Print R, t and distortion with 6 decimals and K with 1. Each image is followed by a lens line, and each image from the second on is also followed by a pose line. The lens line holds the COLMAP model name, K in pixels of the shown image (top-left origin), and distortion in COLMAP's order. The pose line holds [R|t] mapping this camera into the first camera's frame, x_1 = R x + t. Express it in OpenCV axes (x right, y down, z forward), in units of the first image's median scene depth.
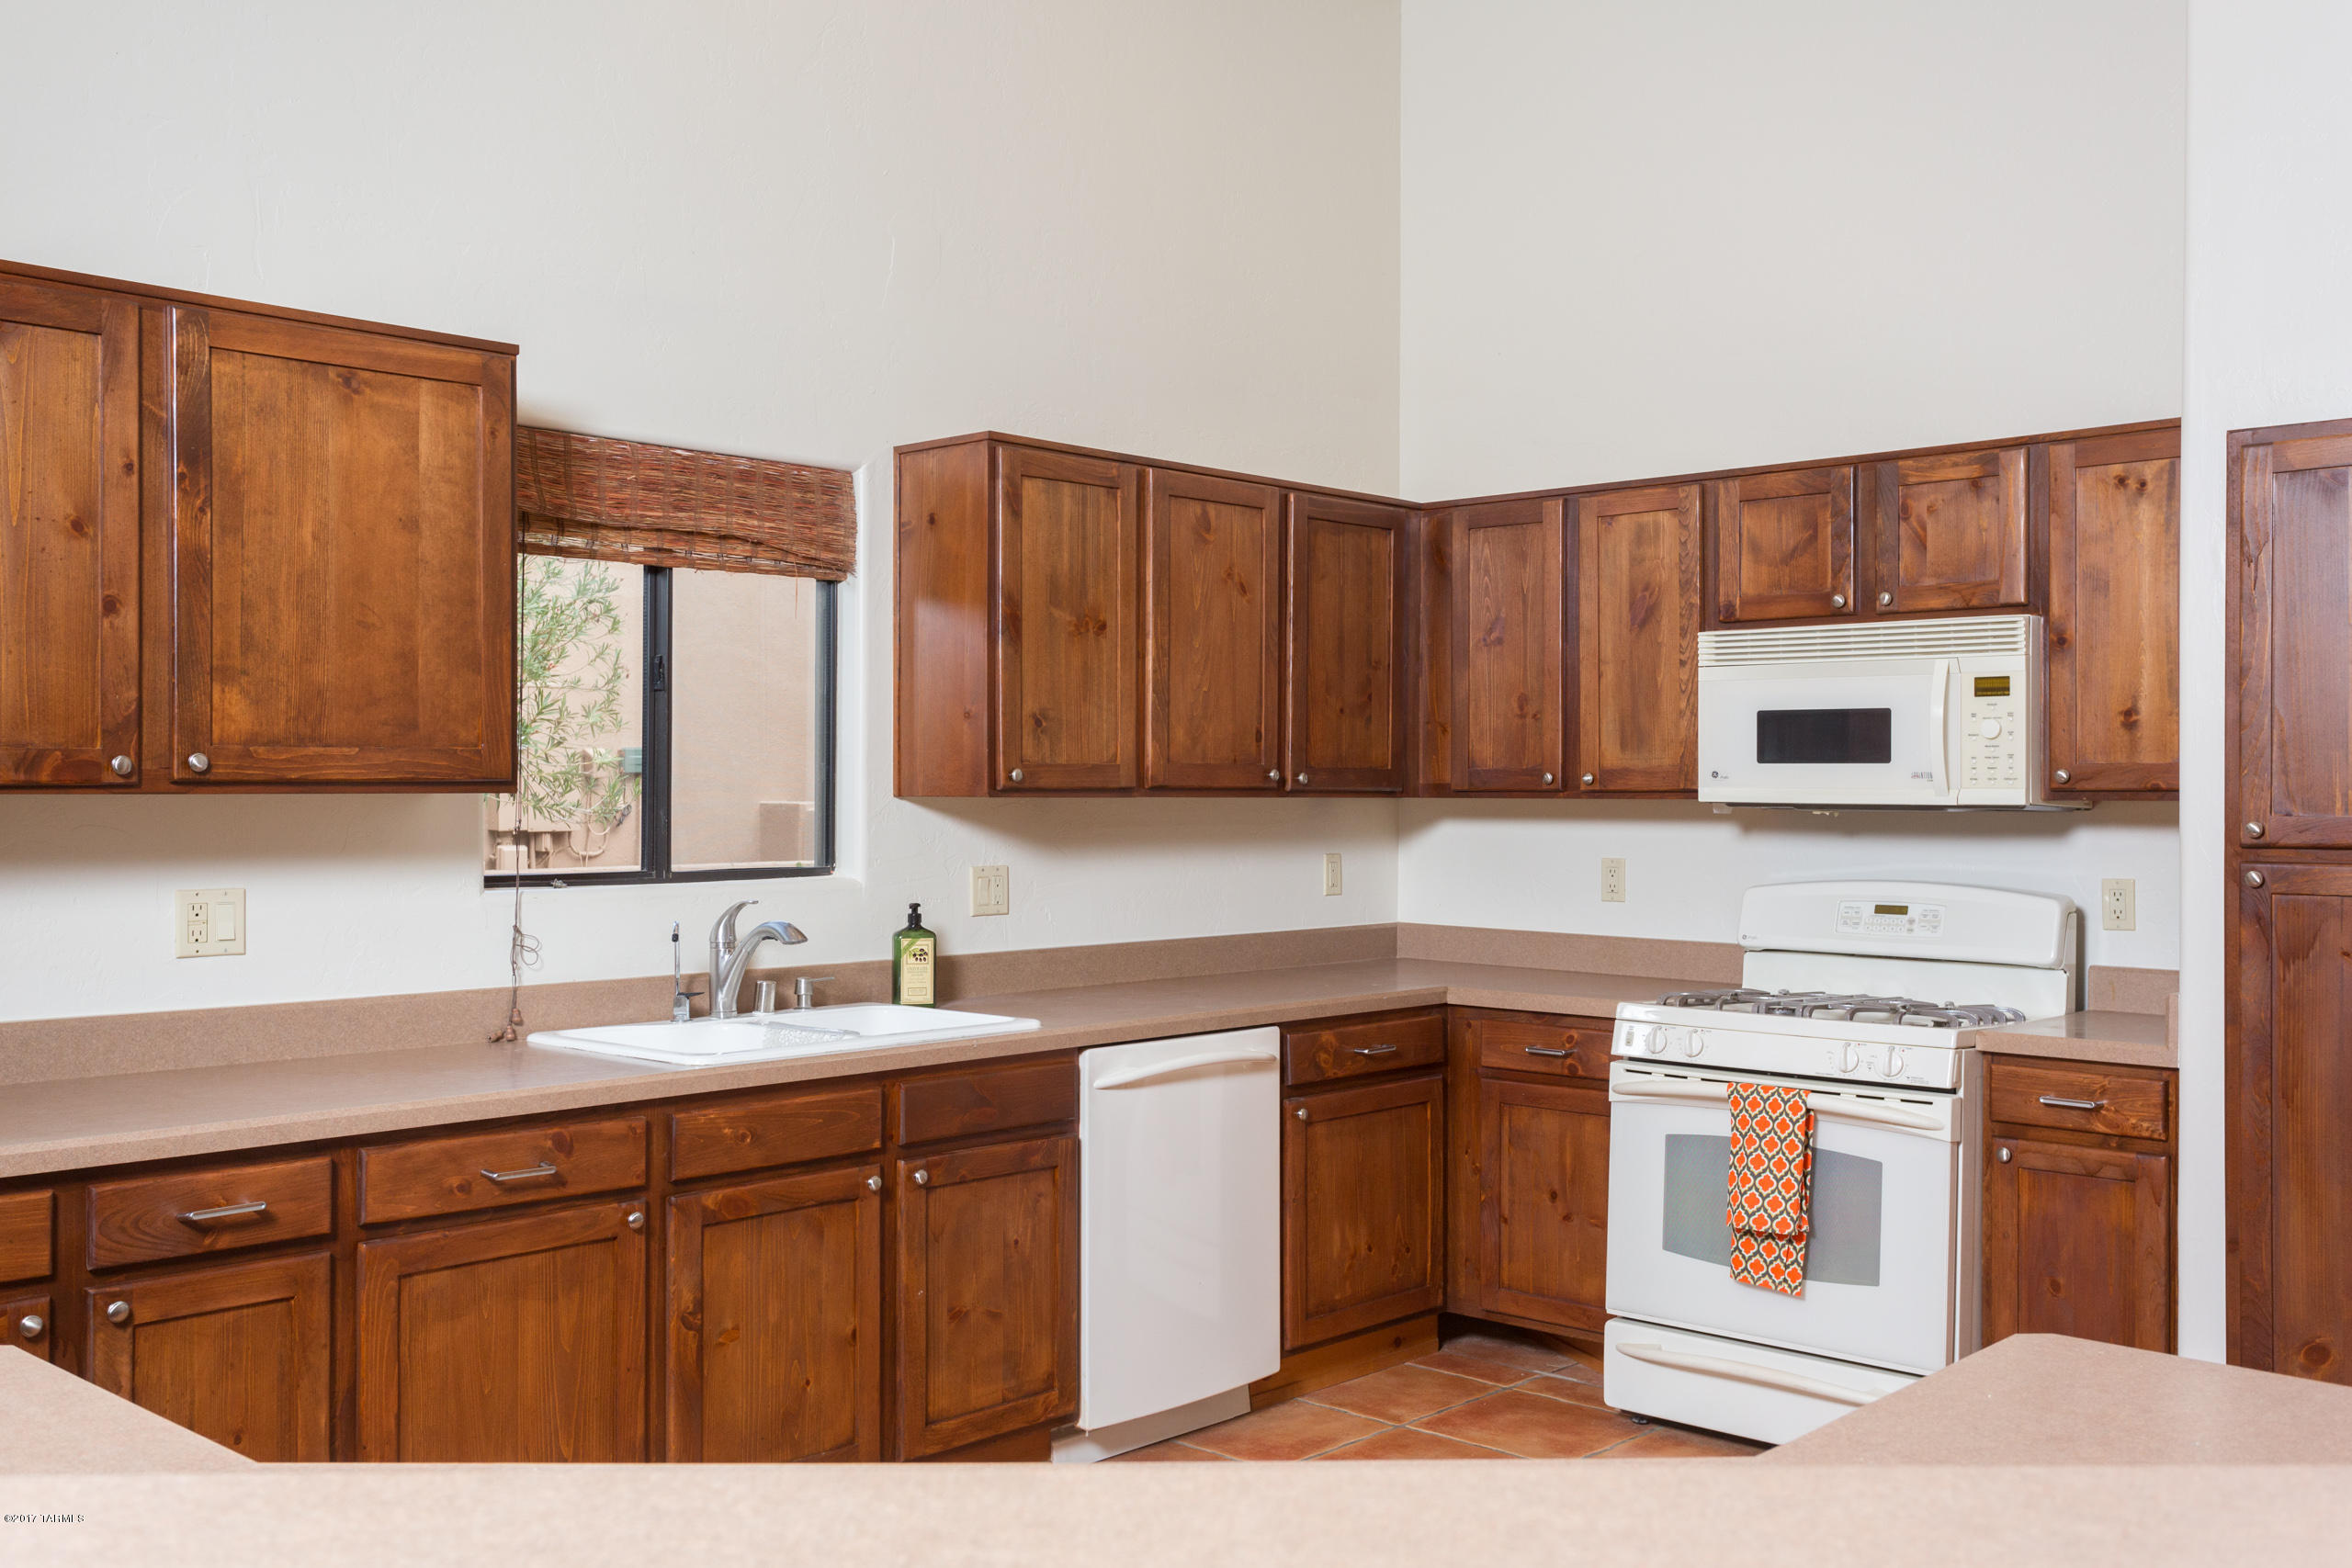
lens RADIAL K [[2154.1, 0, 1176.9], [0, 2154.1, 786.7], [0, 0, 1]] dist [-0.002149, 0.000000]
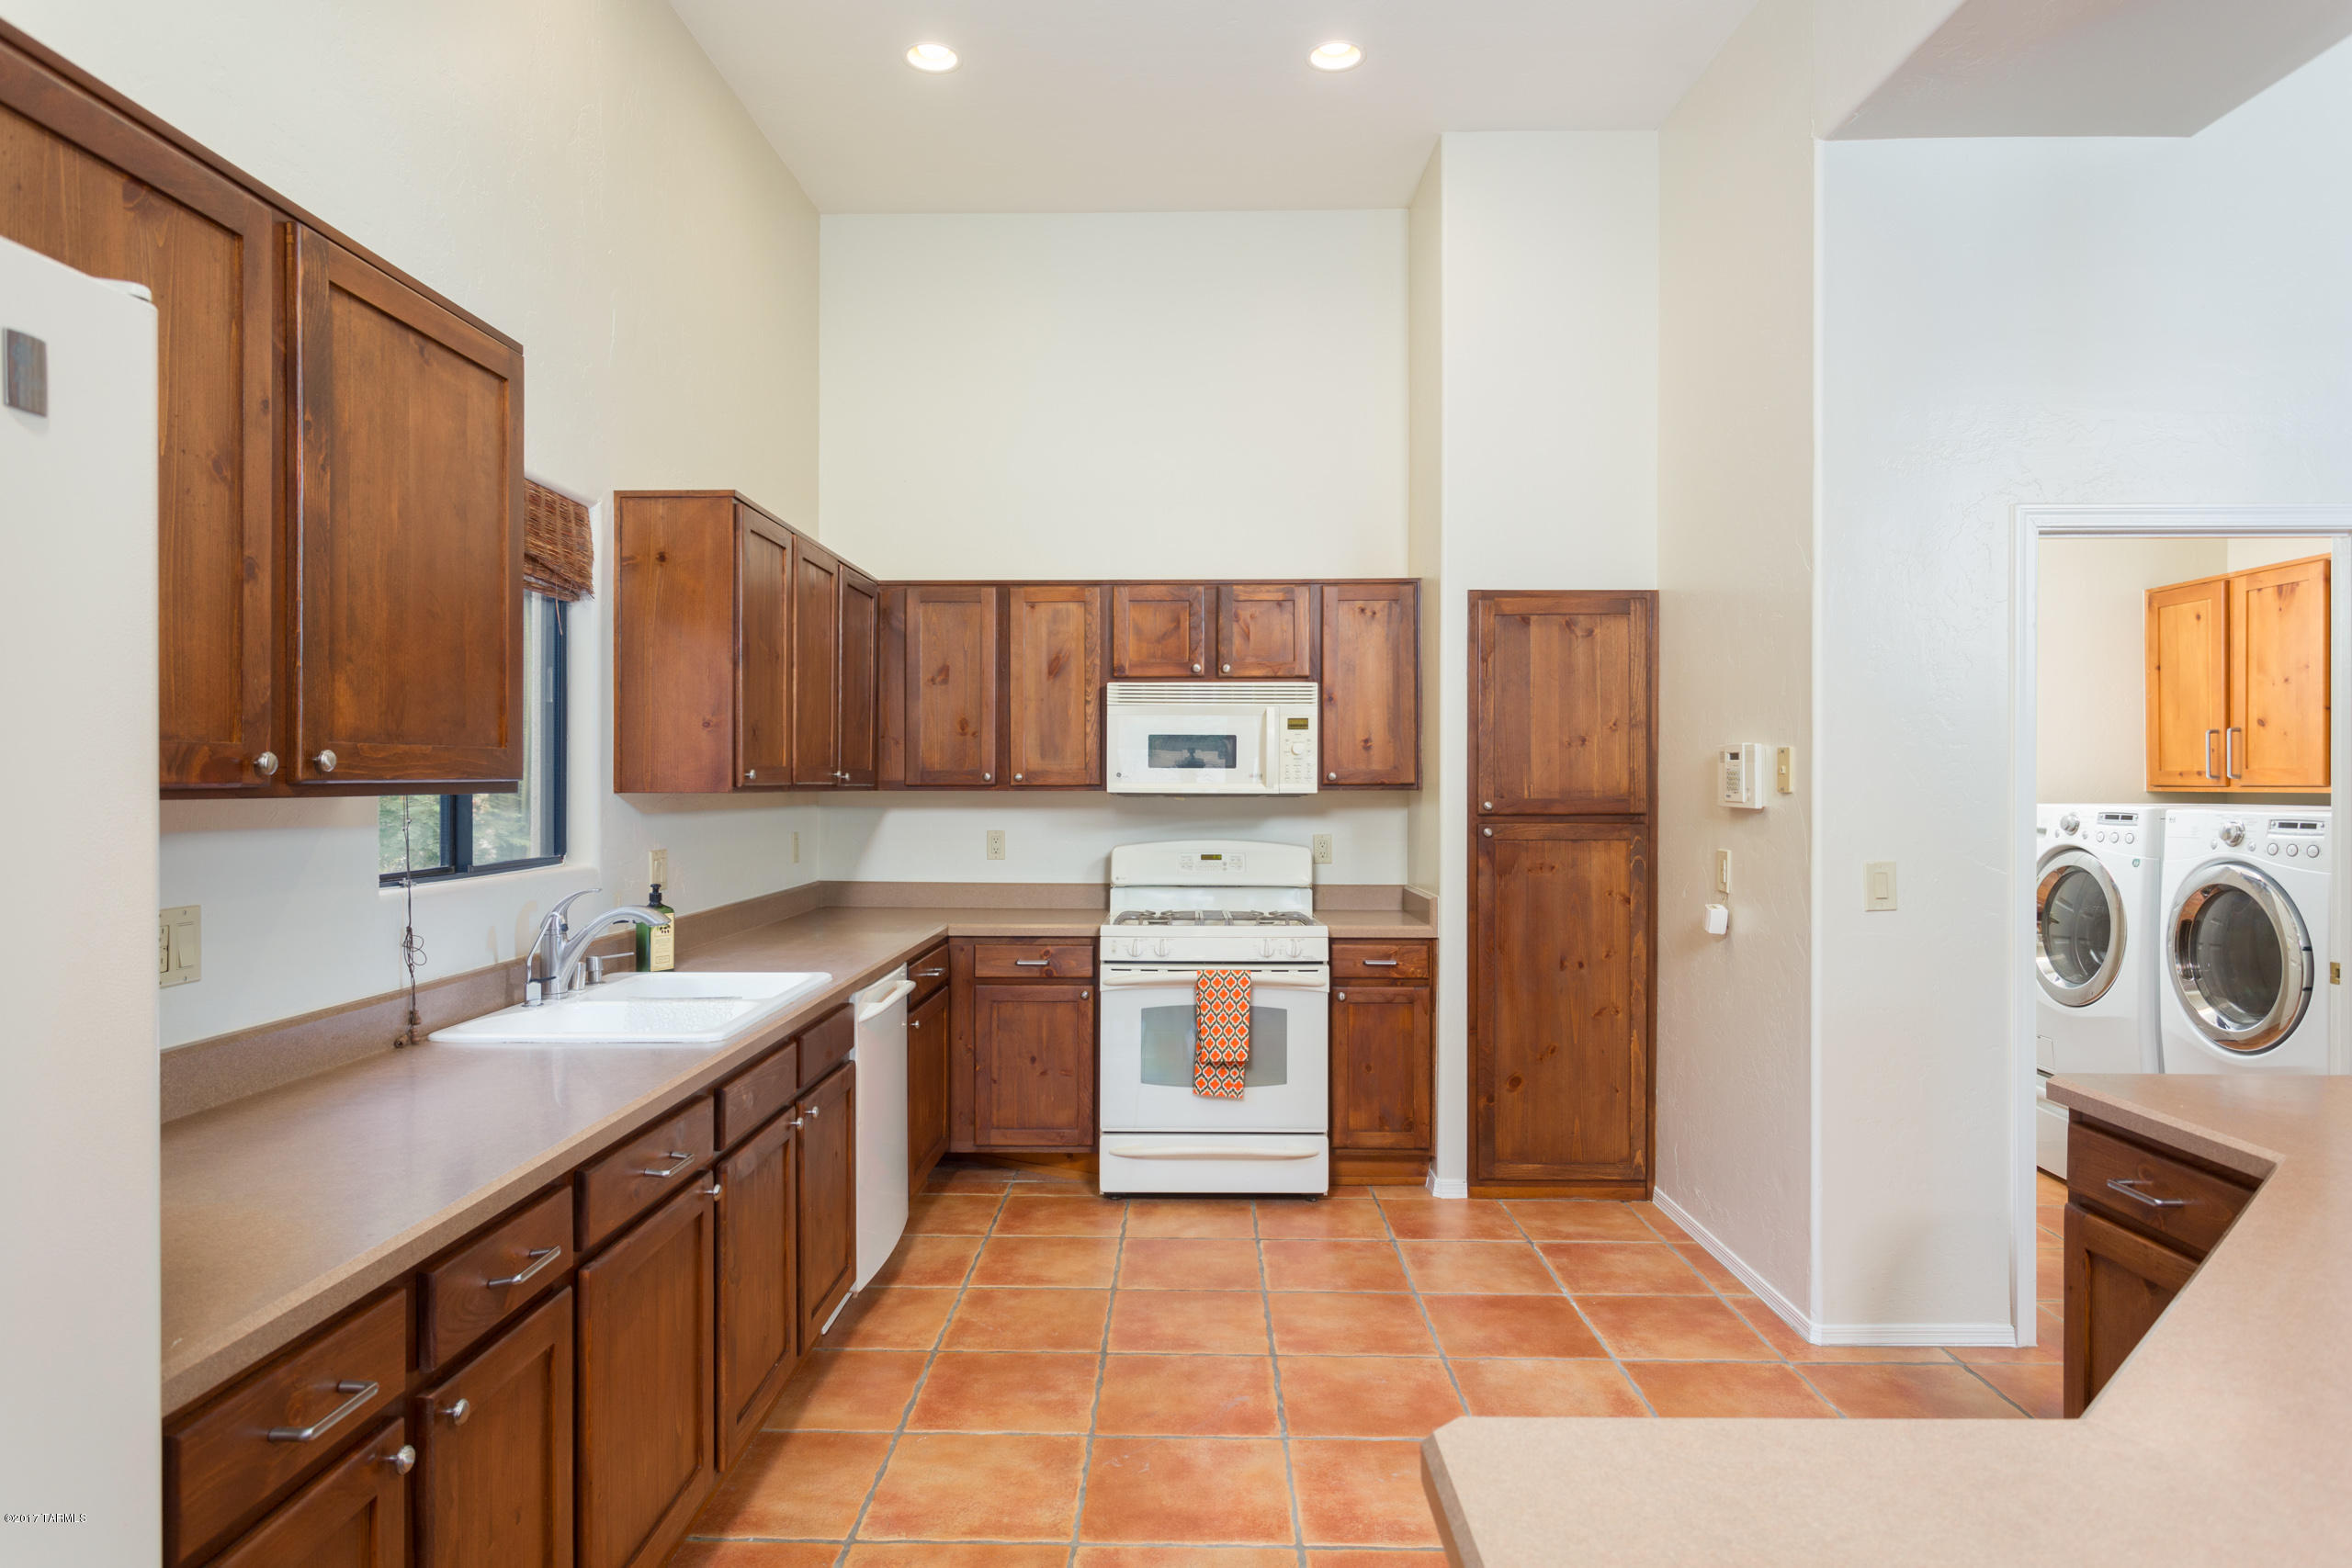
lens RADIAL K [[1346.5, 0, 1177.8], [0, 1346.5, 778.7], [0, 0, 1]] dist [-0.029984, 0.001213]
pose [[0.738382, -0.000156, 0.674383, -0.406298], [0.000569, 1.000000, -0.000391, -0.002589], [-0.674383, 0.000672, 0.738382, 0.273555]]
